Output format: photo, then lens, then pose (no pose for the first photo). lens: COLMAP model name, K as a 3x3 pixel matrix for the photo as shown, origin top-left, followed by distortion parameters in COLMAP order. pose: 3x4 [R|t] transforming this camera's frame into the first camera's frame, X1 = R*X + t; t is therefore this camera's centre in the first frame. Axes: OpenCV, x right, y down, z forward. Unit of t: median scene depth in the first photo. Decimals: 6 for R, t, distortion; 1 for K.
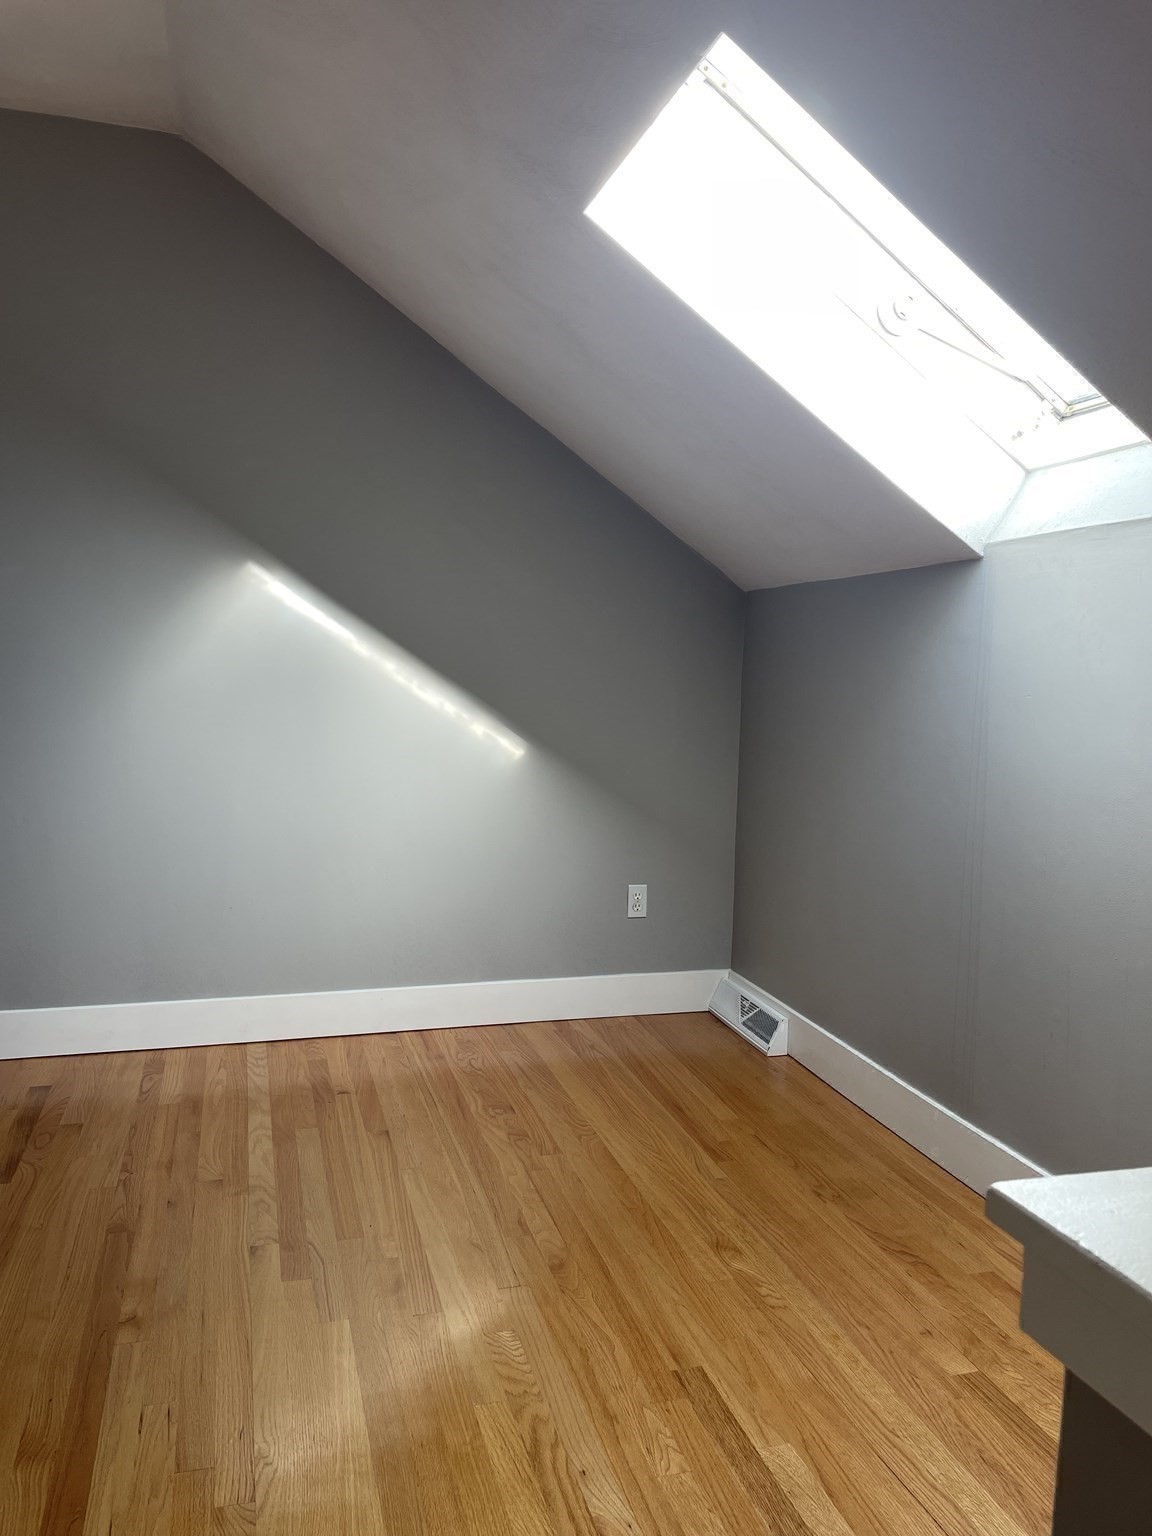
lens RADIAL K [[1160.1, 0, 568.0], [0, 1160.1, 766.8], [0, 0, 1]] dist [0.078658, -0.102459]
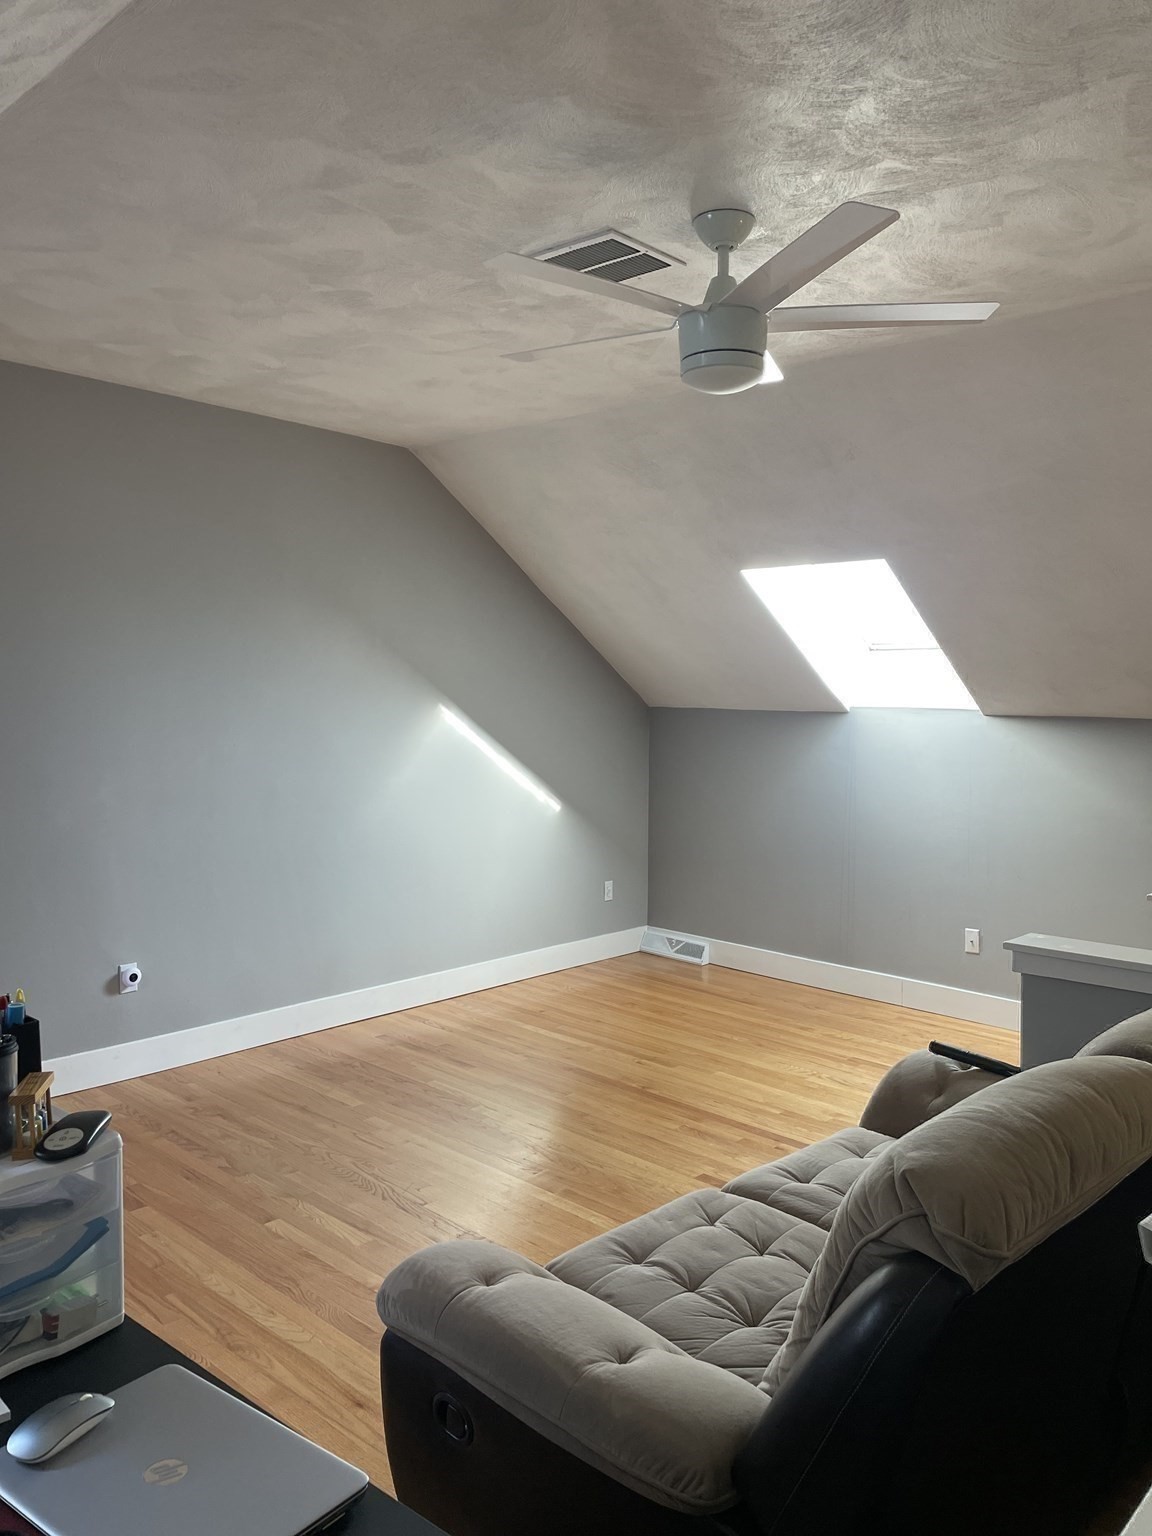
lens RADIAL K [[1160.1, 0, 569.6], [0, 1160.1, 765.7], [0, 0, 1]] dist [0.078658, -0.102459]
pose [[0.860072, -0.047455, 0.507960, -1.190785], [0.051765, 0.998643, 0.005647, -0.112136], [-0.507539, 0.021438, 0.861362, -0.617041]]
